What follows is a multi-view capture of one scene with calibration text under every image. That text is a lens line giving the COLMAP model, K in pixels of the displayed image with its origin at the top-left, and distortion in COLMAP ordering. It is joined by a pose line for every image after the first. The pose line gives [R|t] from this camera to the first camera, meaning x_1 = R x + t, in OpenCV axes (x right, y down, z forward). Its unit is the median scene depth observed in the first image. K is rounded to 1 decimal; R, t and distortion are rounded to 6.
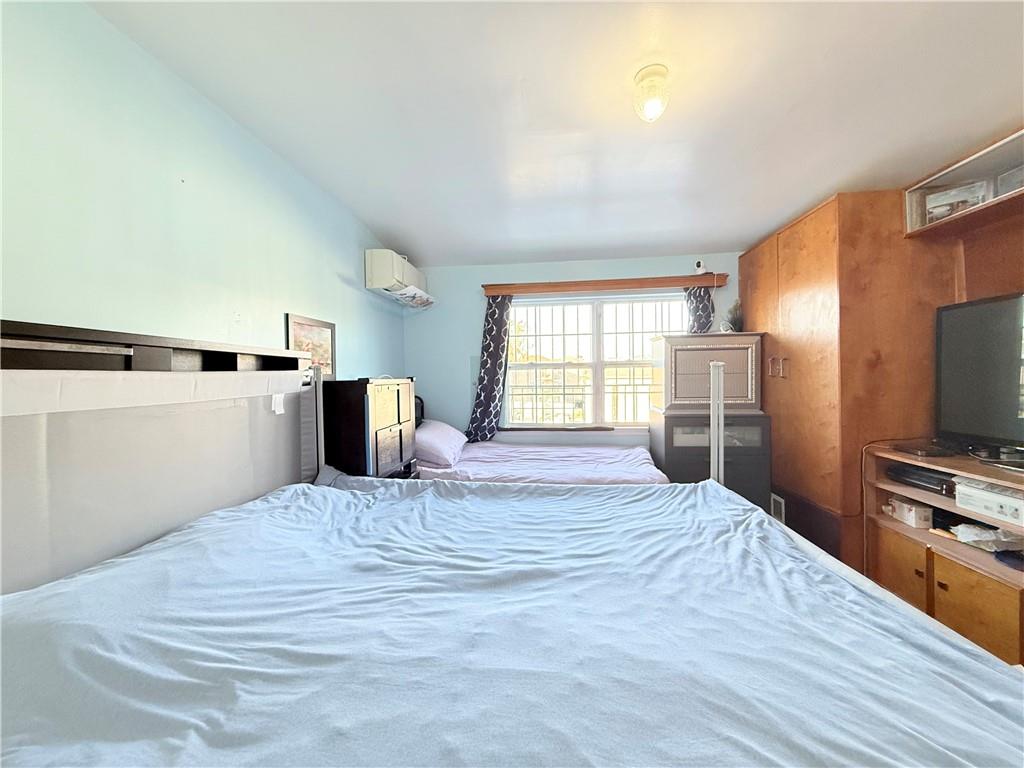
lens RADIAL K [[408.8, 0, 511.7], [0, 408.8, 387.1], [0, 0, 1]] dist [-0.000528, -0.000166]
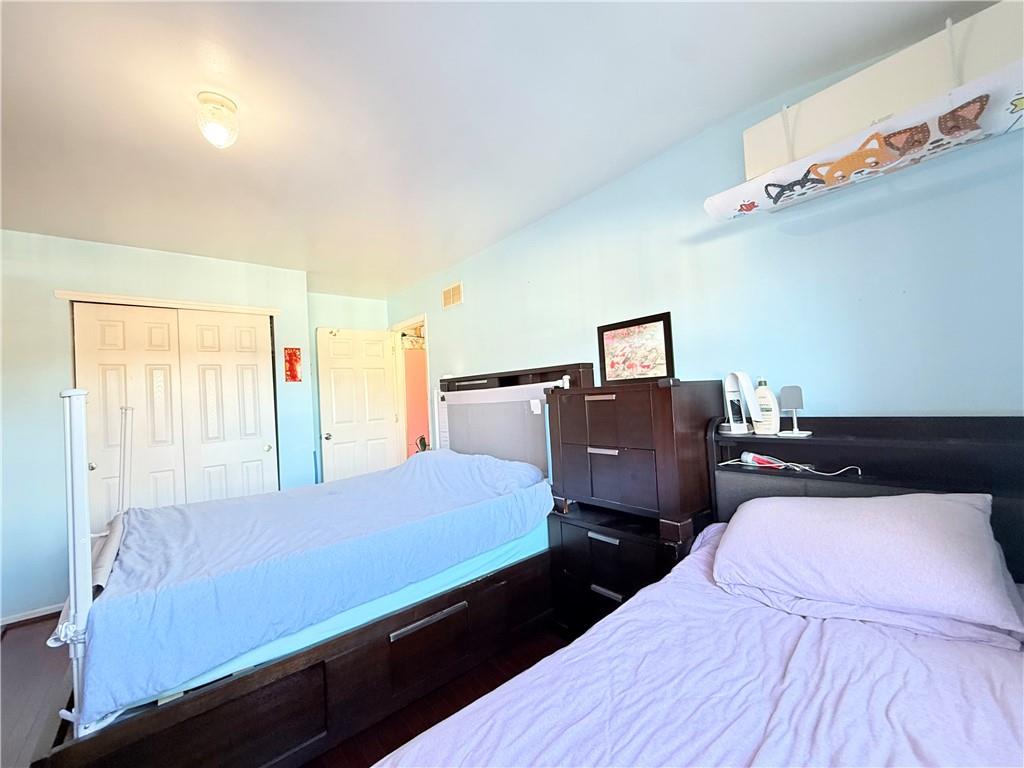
lens RADIAL K [[408.8, 0, 503.5], [0, 408.8, 386.7], [0, 0, 1]] dist [-0.000528, -0.000166]
pose [[-0.710384, 0.038059, -0.702784, 0.414199], [0.046599, 0.998889, 0.006993, -0.036418], [0.702270, -0.027781, -0.711368, 1.561960]]
